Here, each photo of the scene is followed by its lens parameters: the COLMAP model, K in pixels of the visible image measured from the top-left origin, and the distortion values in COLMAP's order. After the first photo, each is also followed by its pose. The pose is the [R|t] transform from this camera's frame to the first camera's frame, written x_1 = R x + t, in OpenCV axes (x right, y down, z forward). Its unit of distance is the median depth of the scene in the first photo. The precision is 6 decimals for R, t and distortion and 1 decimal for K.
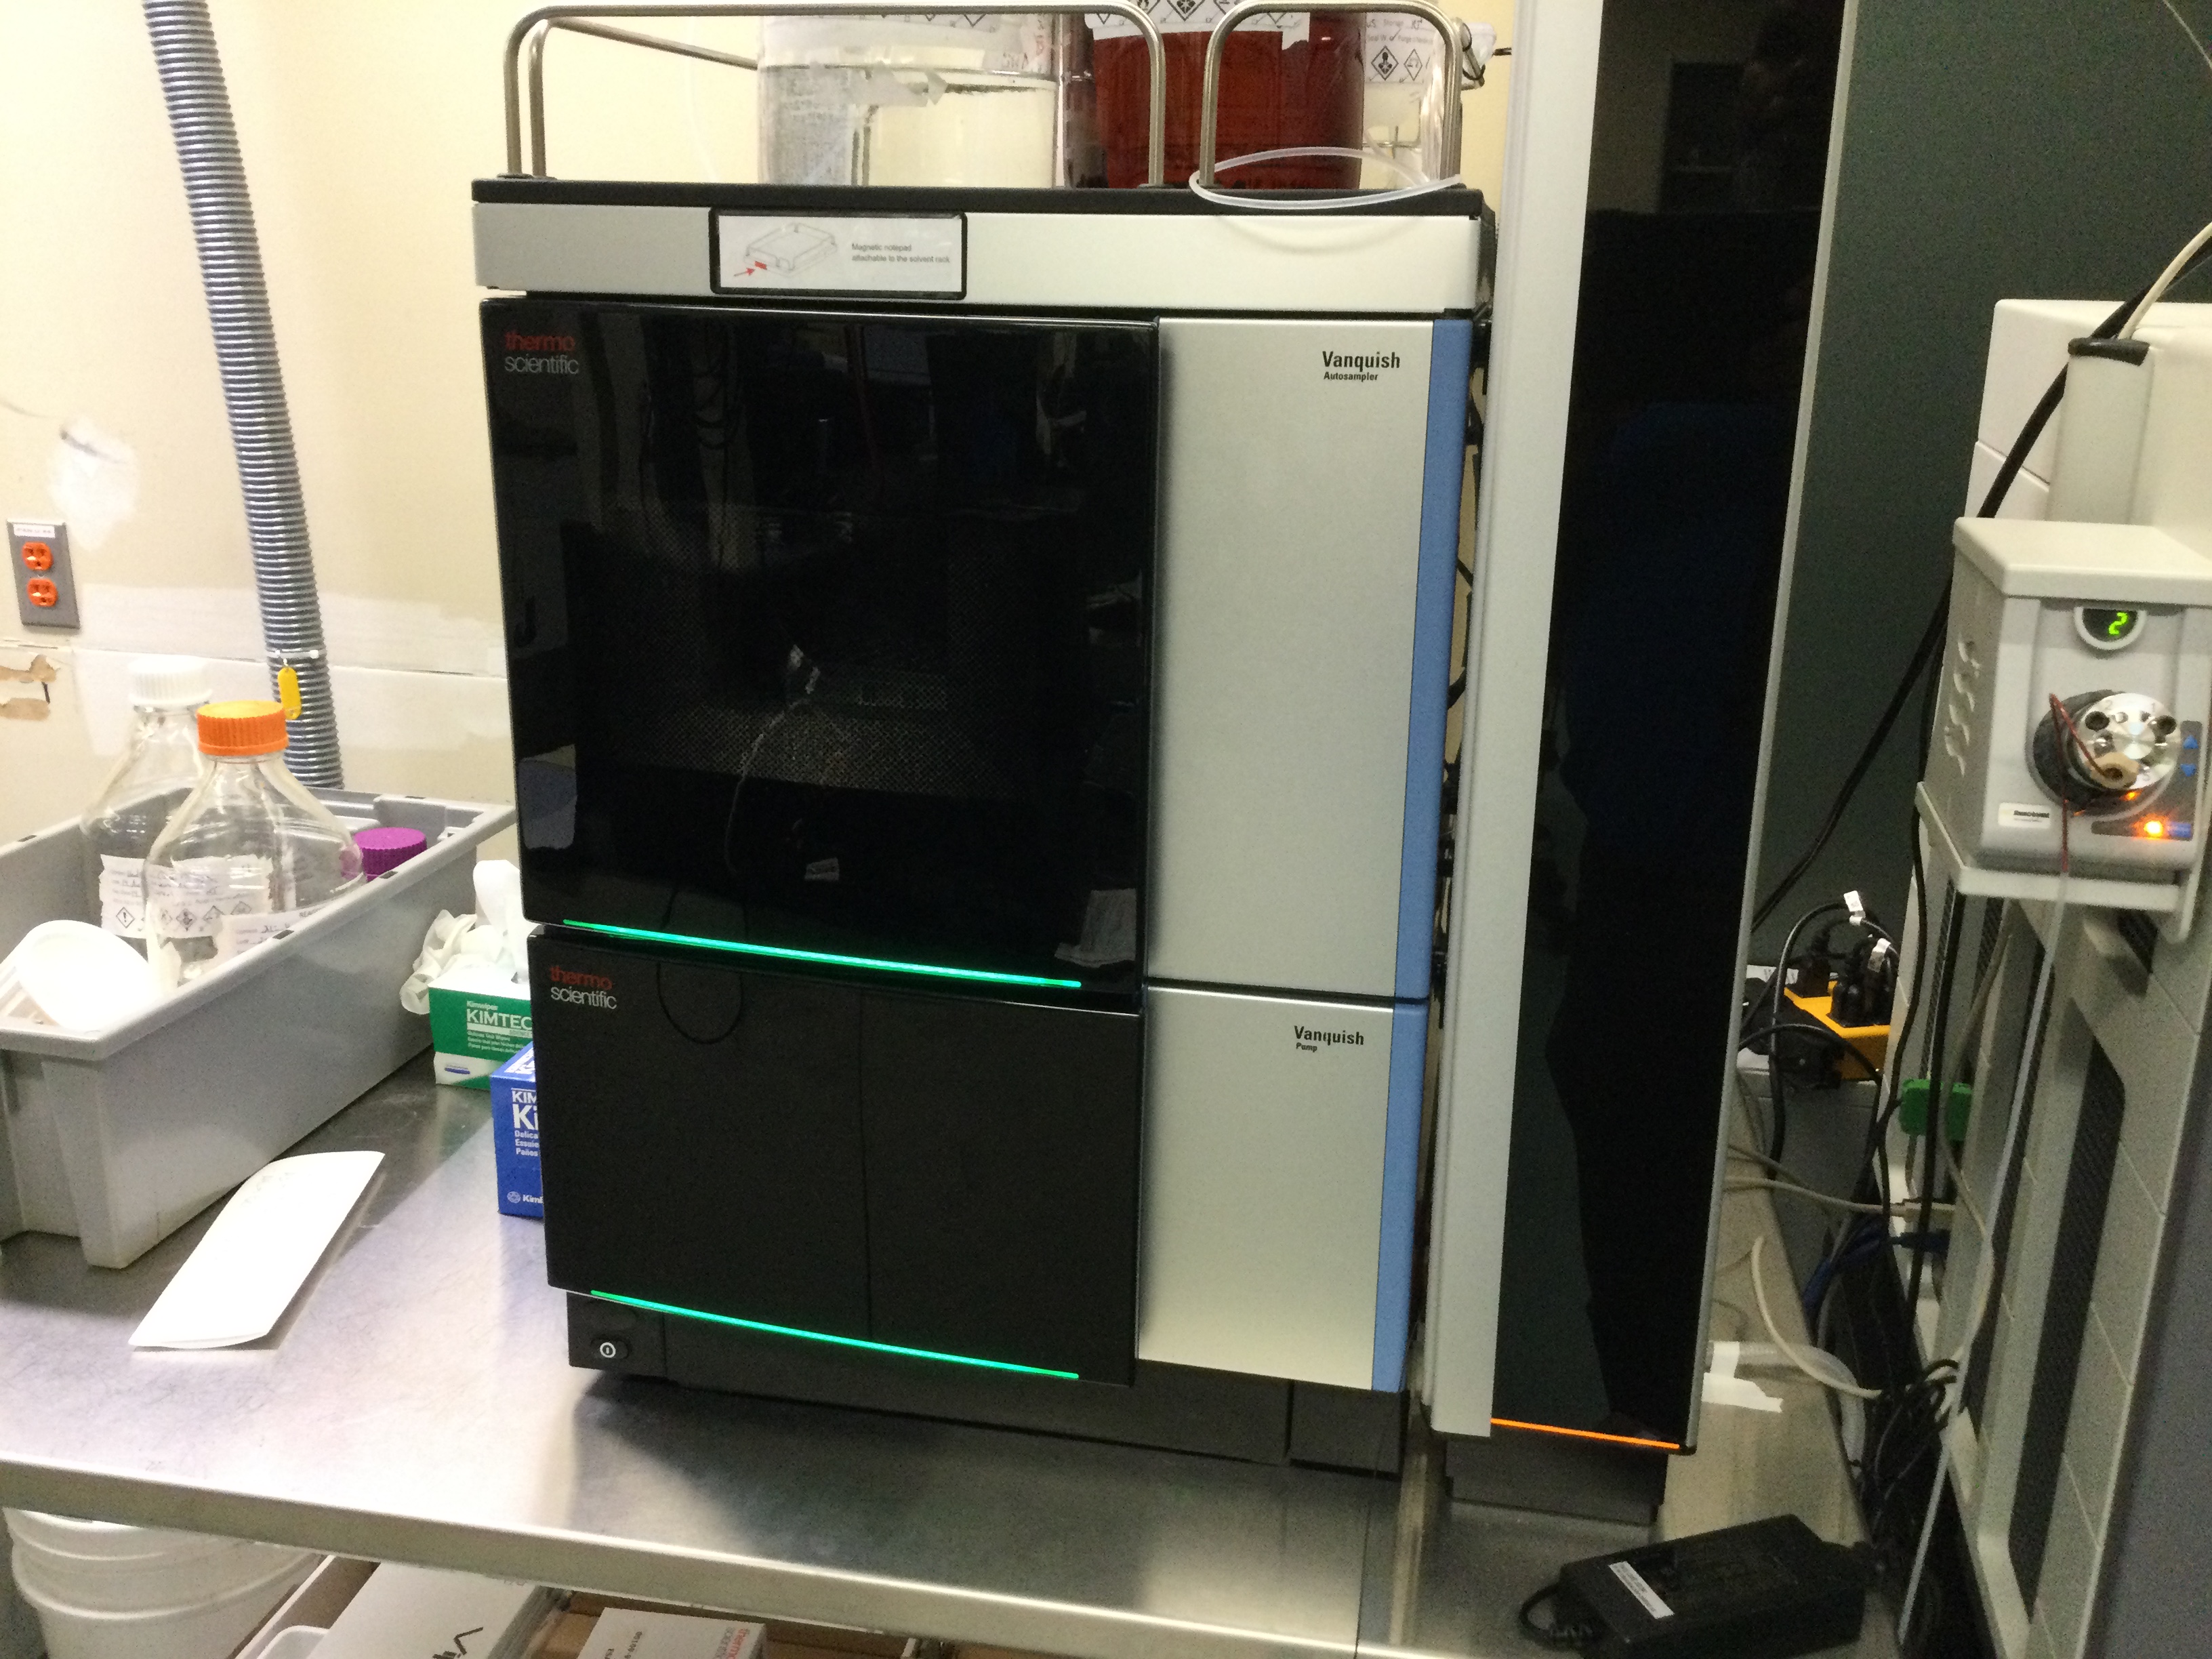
lens RADIAL K [[2023.5, 0, 1104.5], [0, 2023.5, 827.8], [0, 0, 1]] dist [-0.003580, 0.000000]
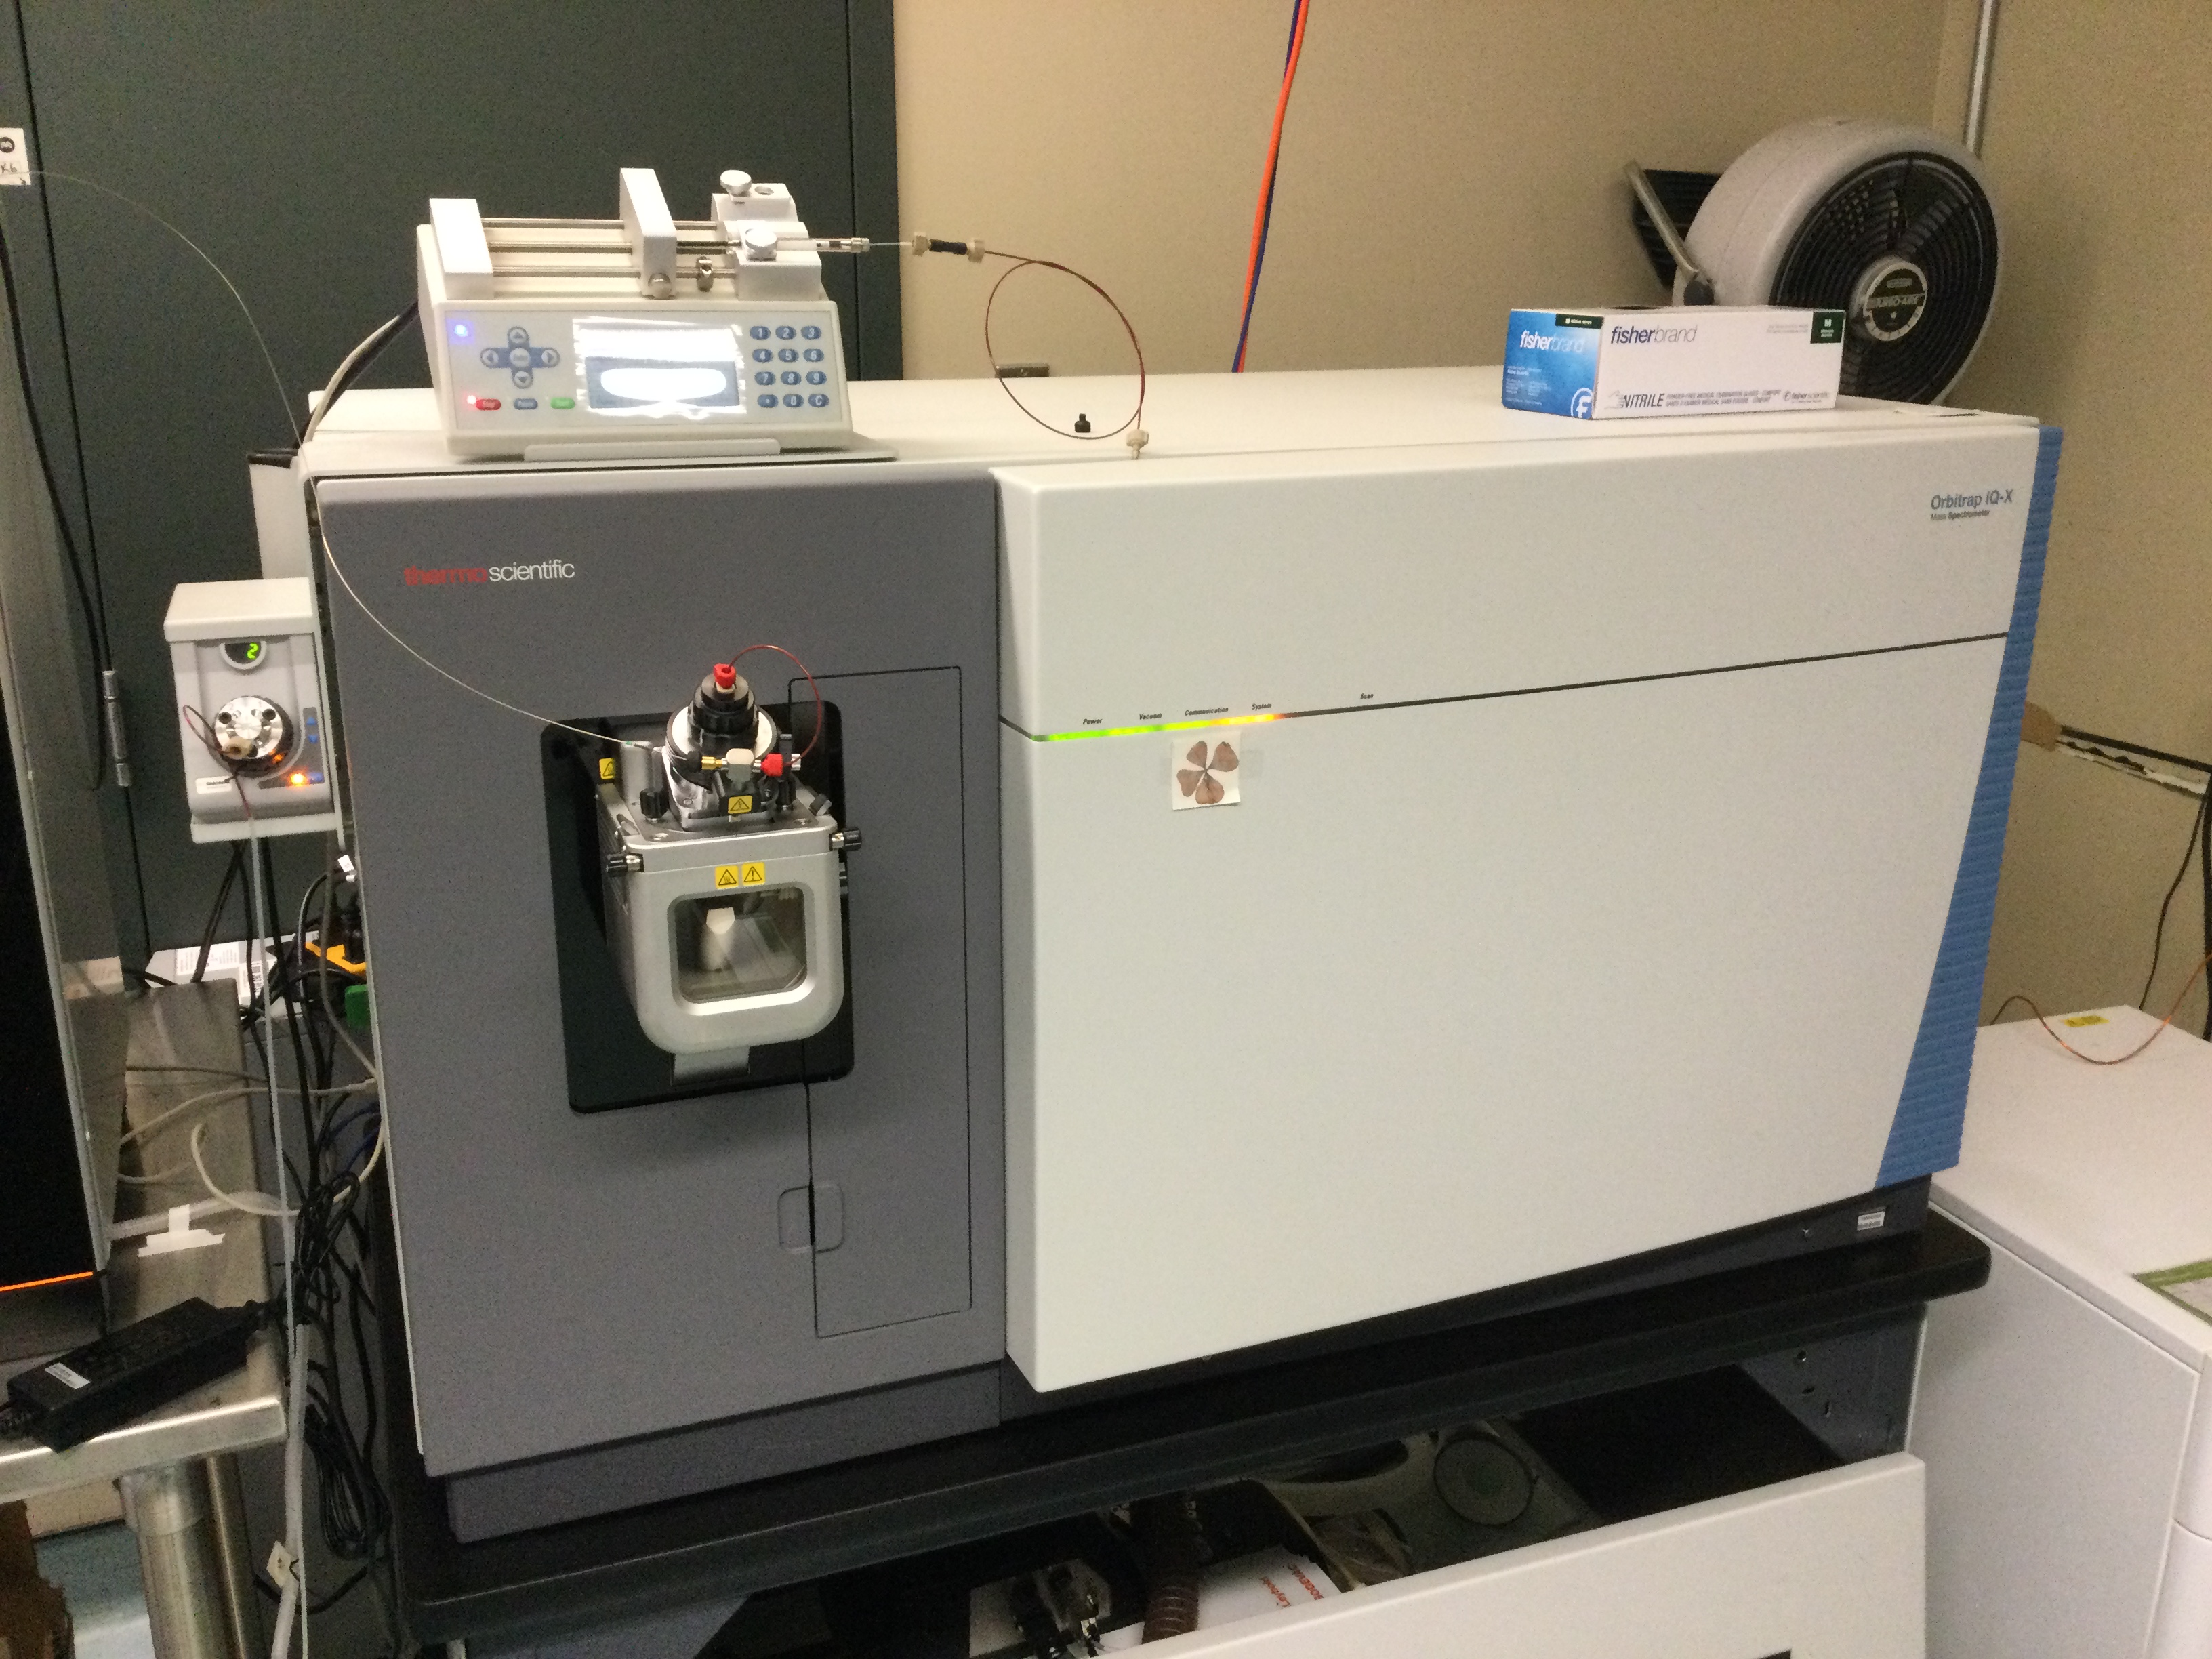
lens RADIAL K [[2023.5, 0, 1110.6], [0, 2023.5, 840.1], [0, 0, 1]] dist [-0.003580, 0.000000]
pose [[0.816510, -0.168745, 0.552119, 0.143112], [0.162736, 0.984824, 0.060328, 0.046829], [-0.553920, 0.040591, 0.831580, -0.551356]]
